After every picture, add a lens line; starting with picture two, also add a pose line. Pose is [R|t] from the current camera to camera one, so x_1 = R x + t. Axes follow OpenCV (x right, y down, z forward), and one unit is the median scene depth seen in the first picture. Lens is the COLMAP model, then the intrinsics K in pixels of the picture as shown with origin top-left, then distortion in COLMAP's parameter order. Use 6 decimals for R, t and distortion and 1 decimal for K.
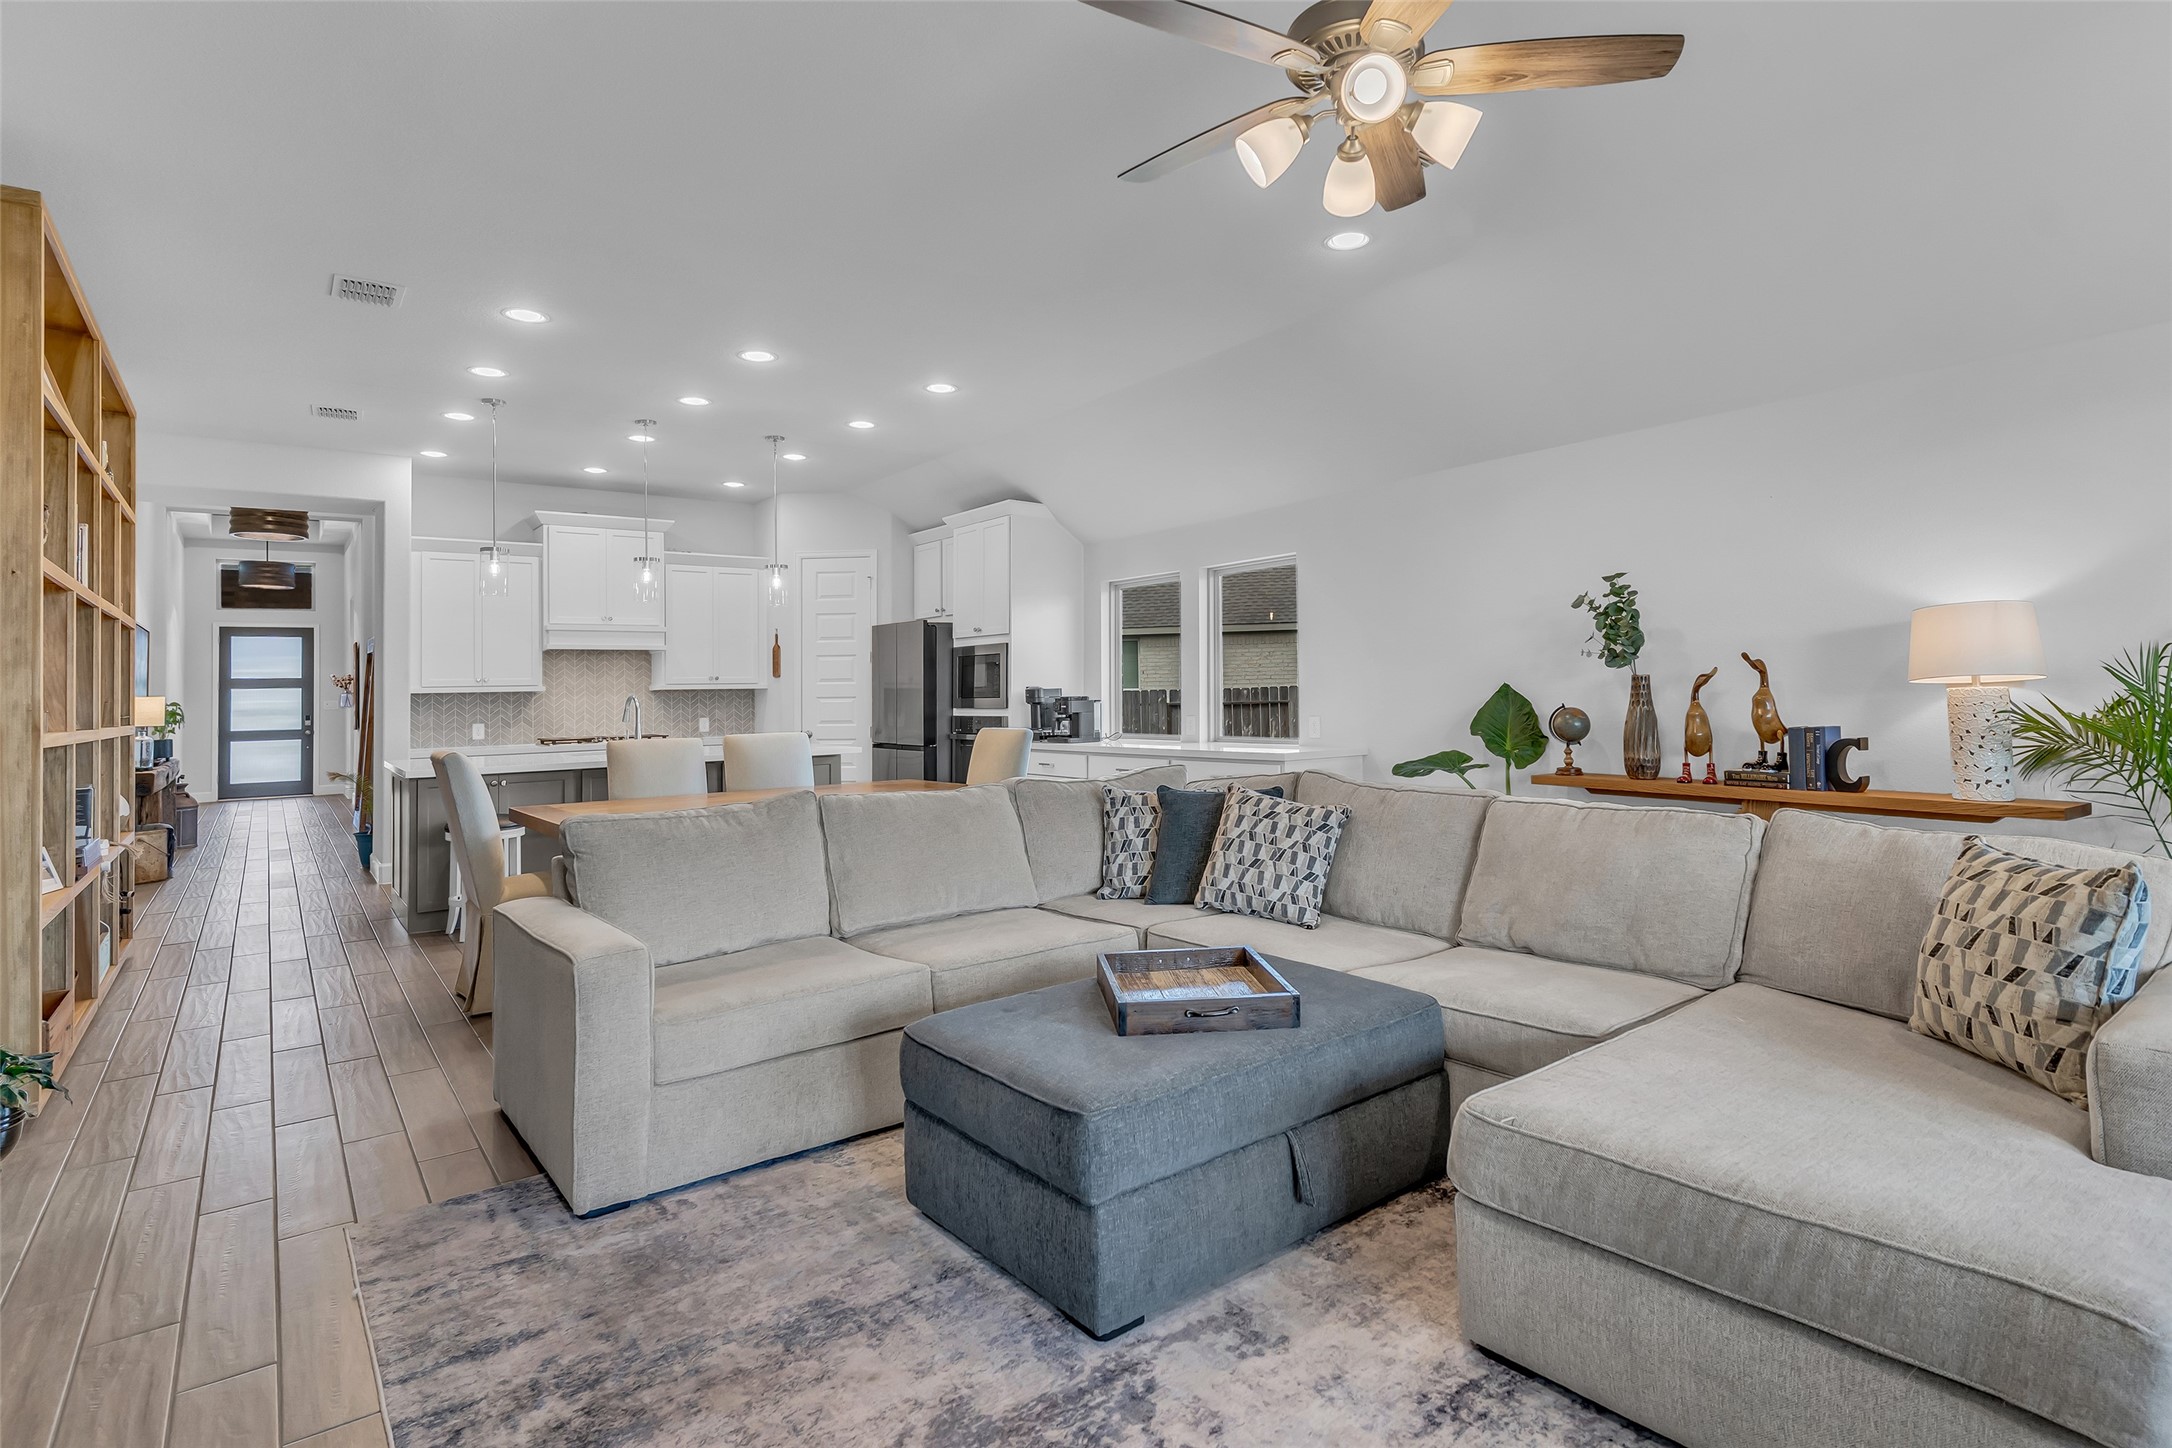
lens RADIAL K [[1050.3, 0, 1095.2], [0, 1050.3, 667.3], [0, 0, 1]] dist [0.000935, 0.000419]
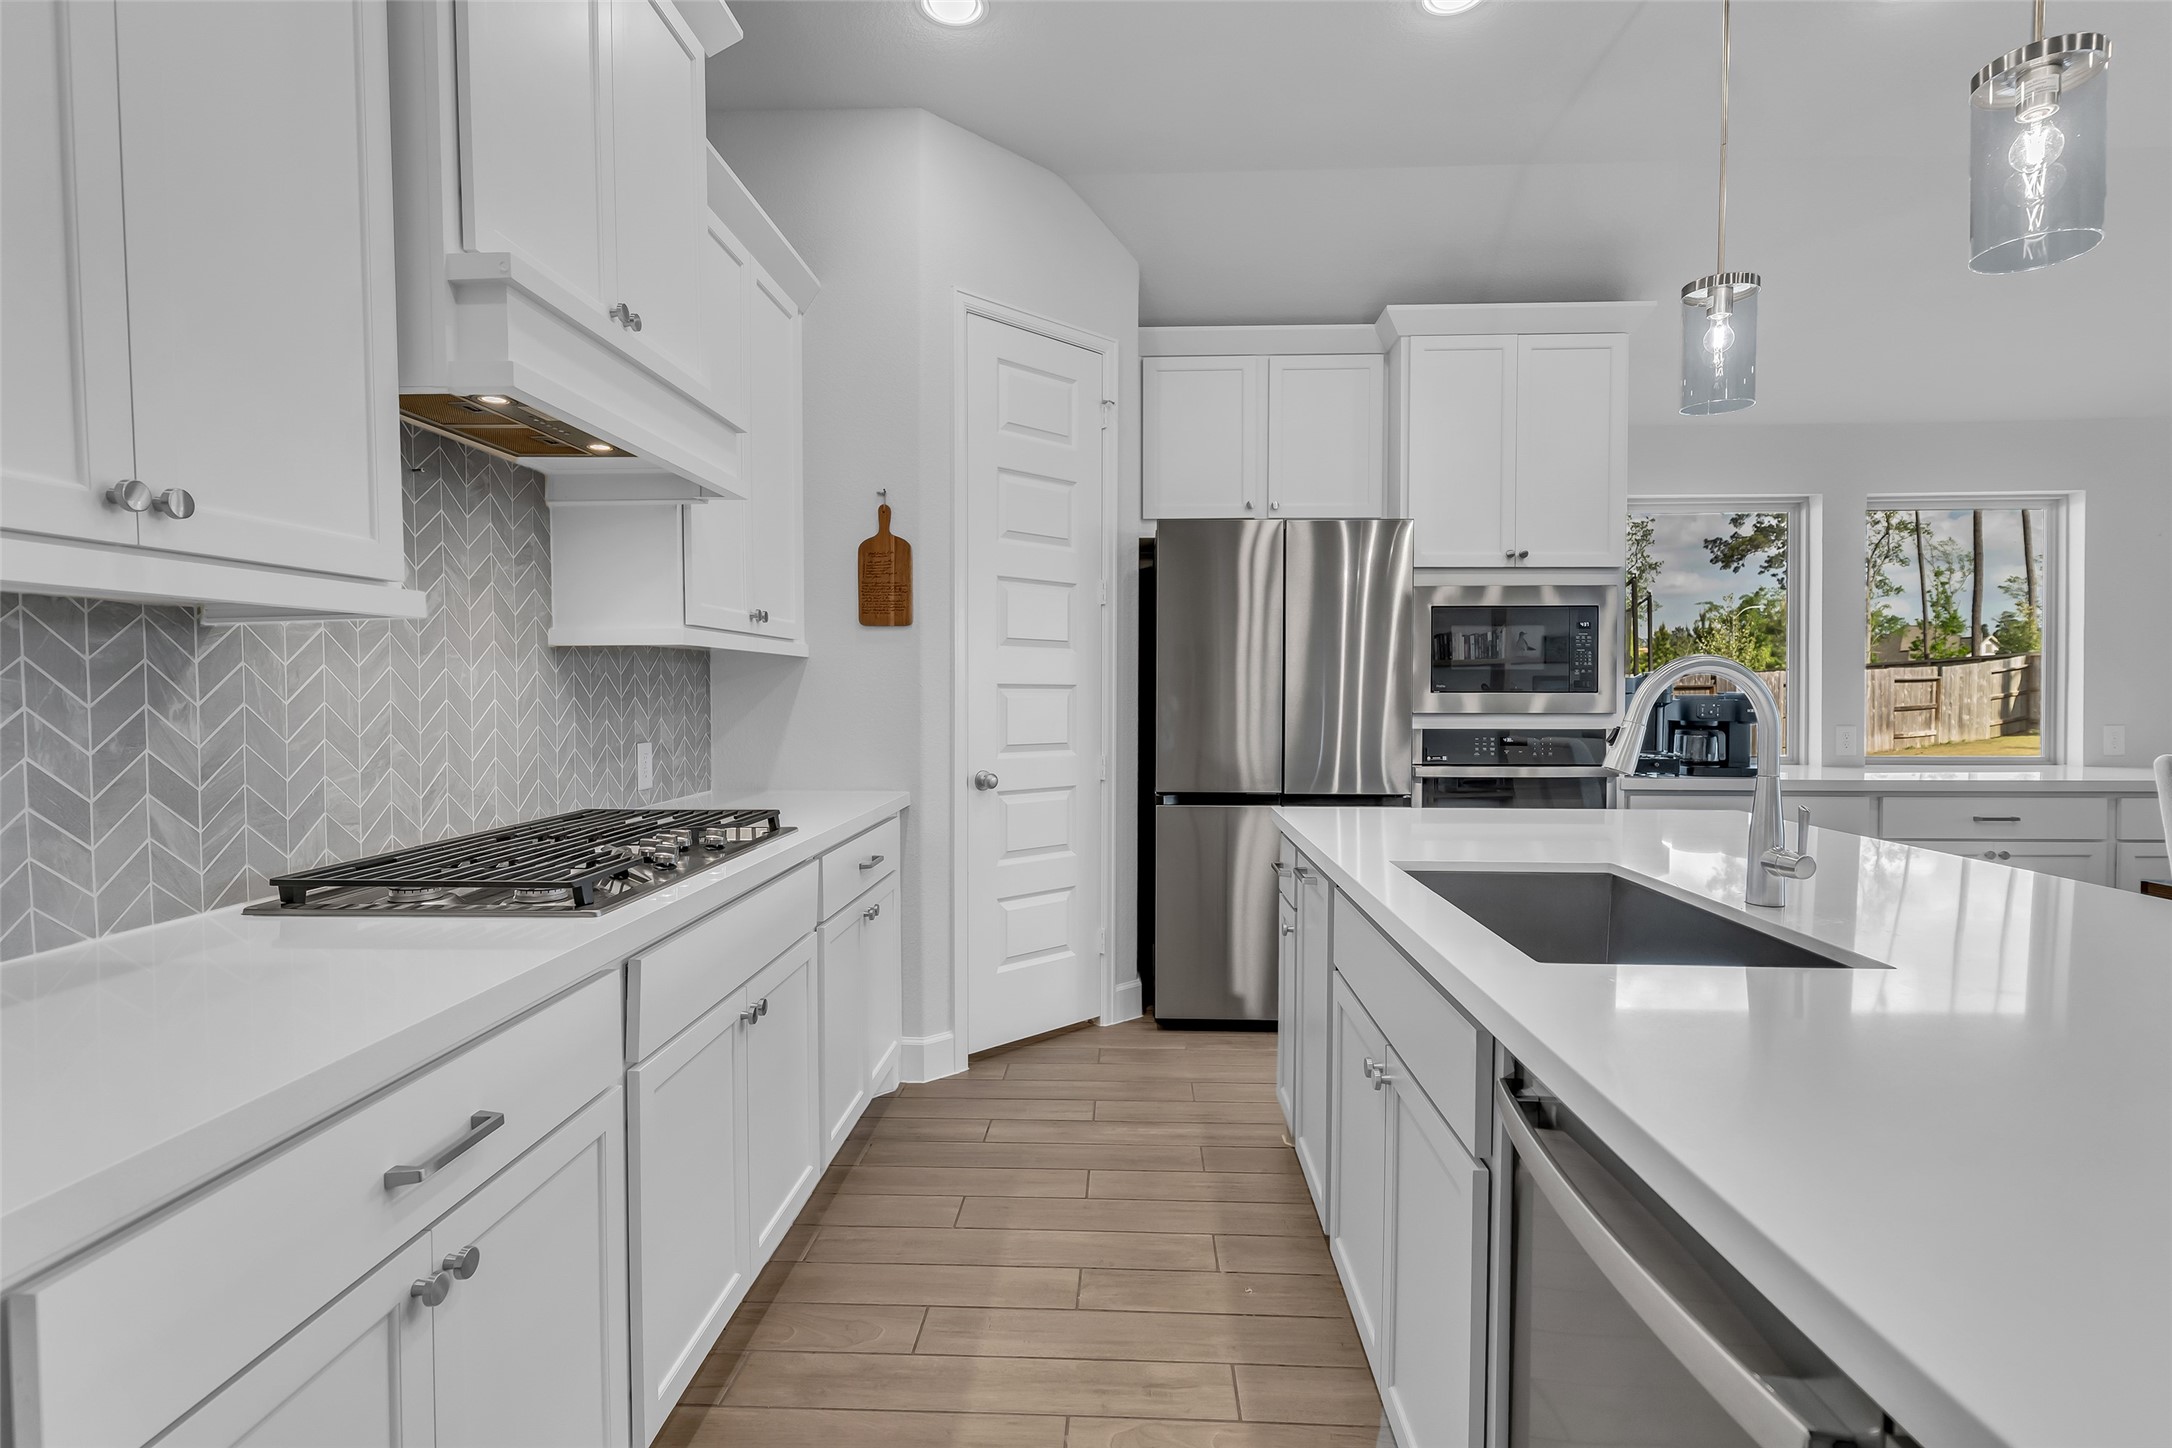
lens RADIAL K [[1042.5, 0, 1096.7], [0, 1042.5, 721.9], [0, 0, 1]] dist [-0.001030, -0.000348]
pose [[0.654123, -0.005000, 0.756371, -0.576223], [-0.030736, 0.998976, 0.033186, 0.030848], [-0.755763, -0.044955, 0.653300, 0.782781]]
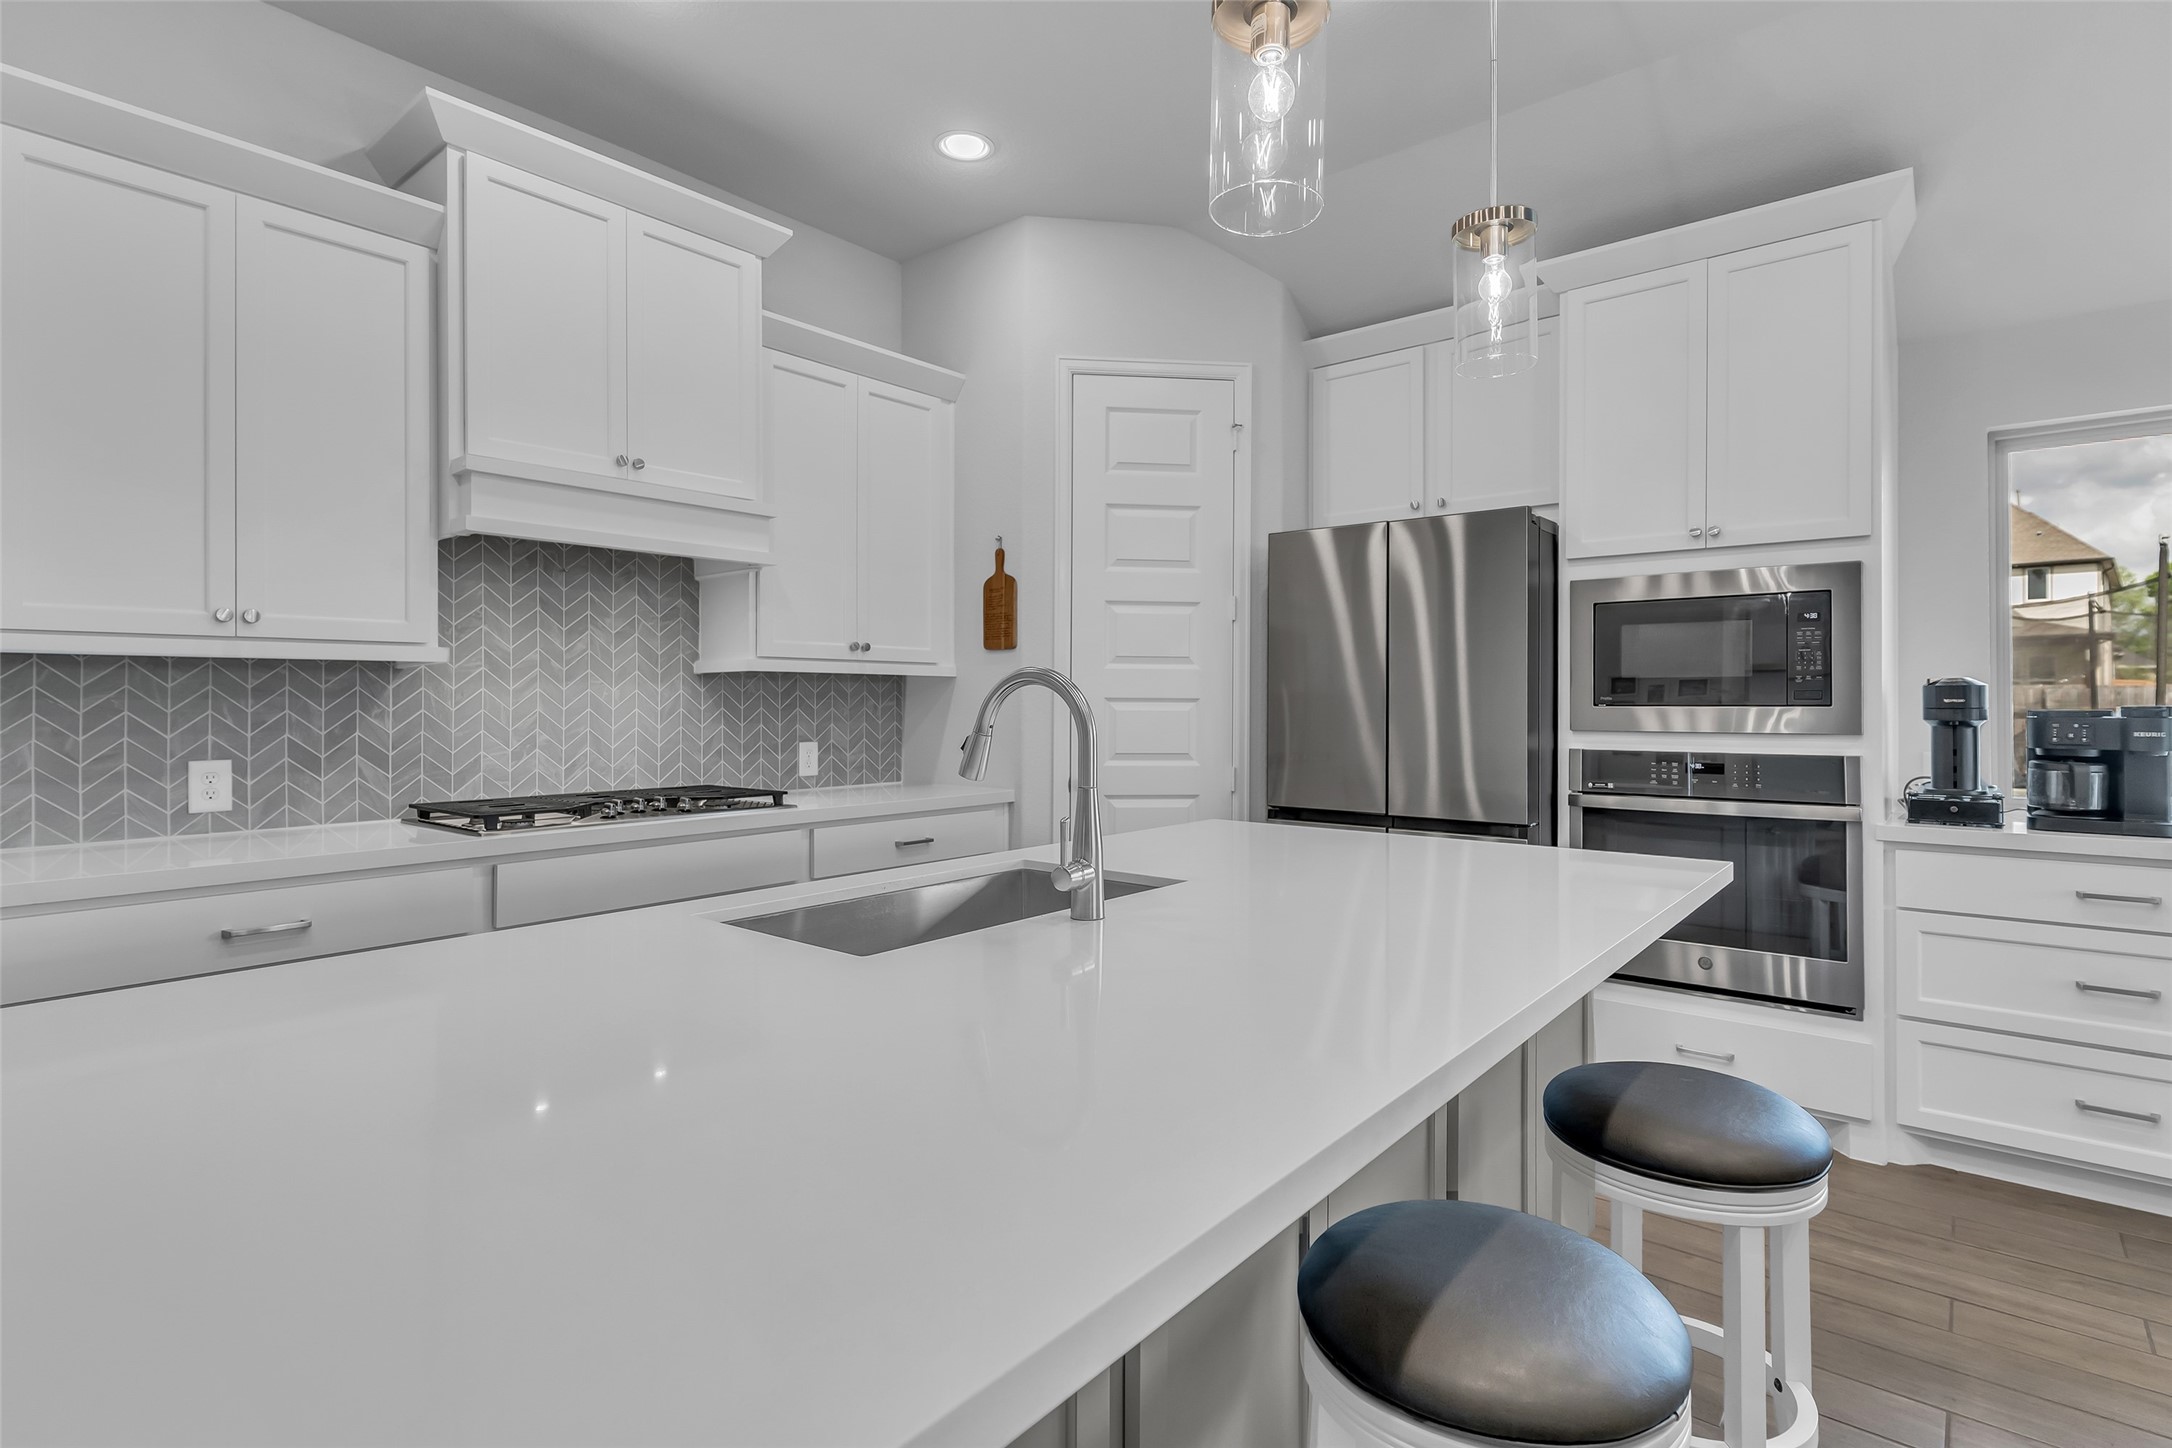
lens RADIAL K [[1056.0, 0, 1091.3], [0, 1056.0, 694.8], [0, 0, 1]] dist [-0.001766, -0.000380]
pose [[0.976880, 0.020359, 0.212815, -0.392872], [-0.023250, 0.999668, 0.011090, 0.024373], [-0.212519, -0.015781, 0.977030, 0.629827]]
